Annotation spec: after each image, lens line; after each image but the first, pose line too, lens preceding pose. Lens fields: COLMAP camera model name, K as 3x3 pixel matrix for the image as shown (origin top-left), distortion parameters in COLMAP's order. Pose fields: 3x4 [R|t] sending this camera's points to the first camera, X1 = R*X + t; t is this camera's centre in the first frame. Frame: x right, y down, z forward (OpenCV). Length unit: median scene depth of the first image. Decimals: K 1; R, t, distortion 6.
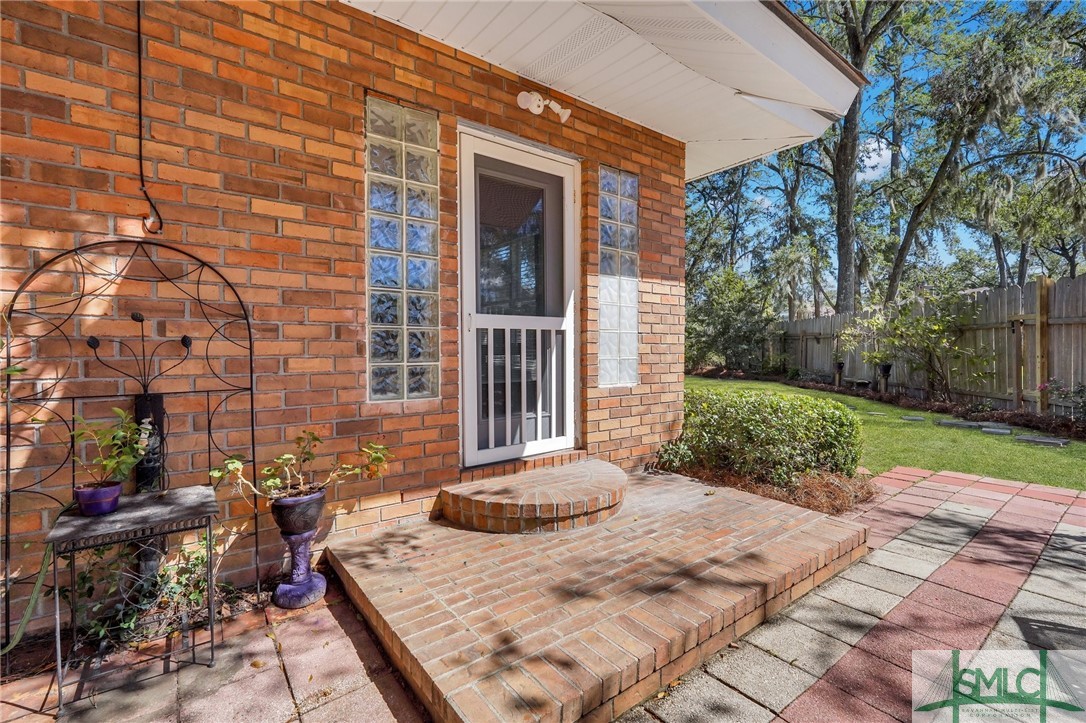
lens RADIAL K [[483.9, 0, 542.5], [0, 483.9, 356.2], [0, 0, 1]] dist [-0.000692, -0.000272]
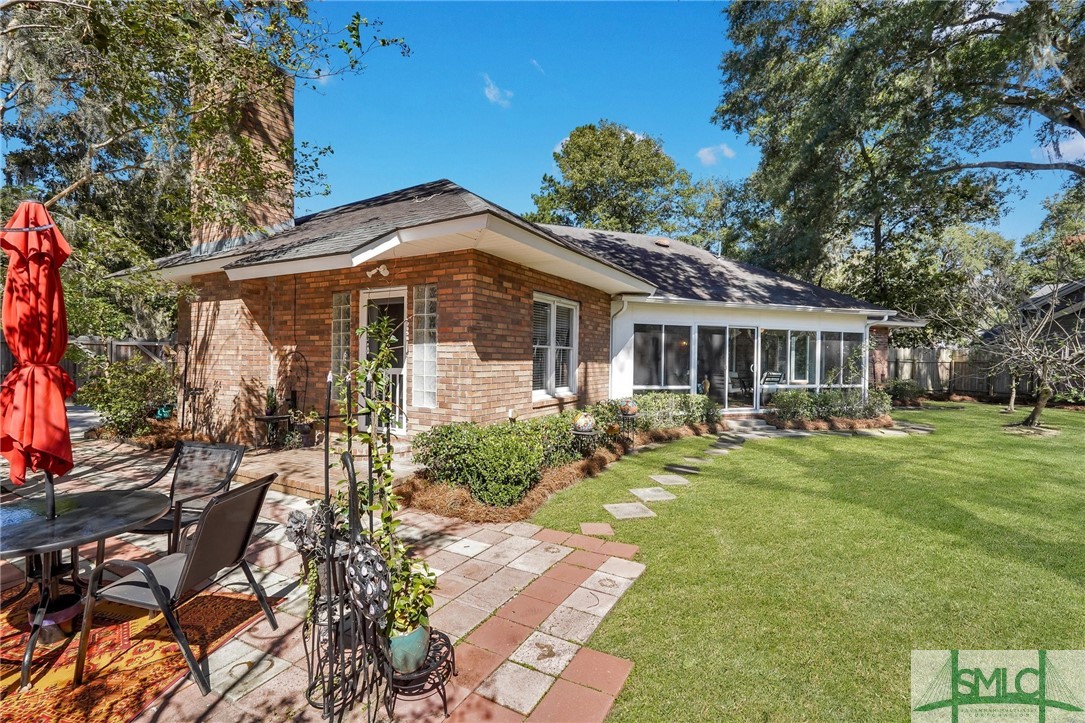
lens RADIAL K [[487.3, 0, 542.5], [0, 487.3, 361.5], [0, 0, 1]] dist [-0.000564, -0.000030]
pose [[0.403595, 0.004197, -0.914928, 2.114853], [-0.030232, 0.999505, -0.008751, -0.108337], [0.914438, 0.031192, 0.403522, 0.735364]]
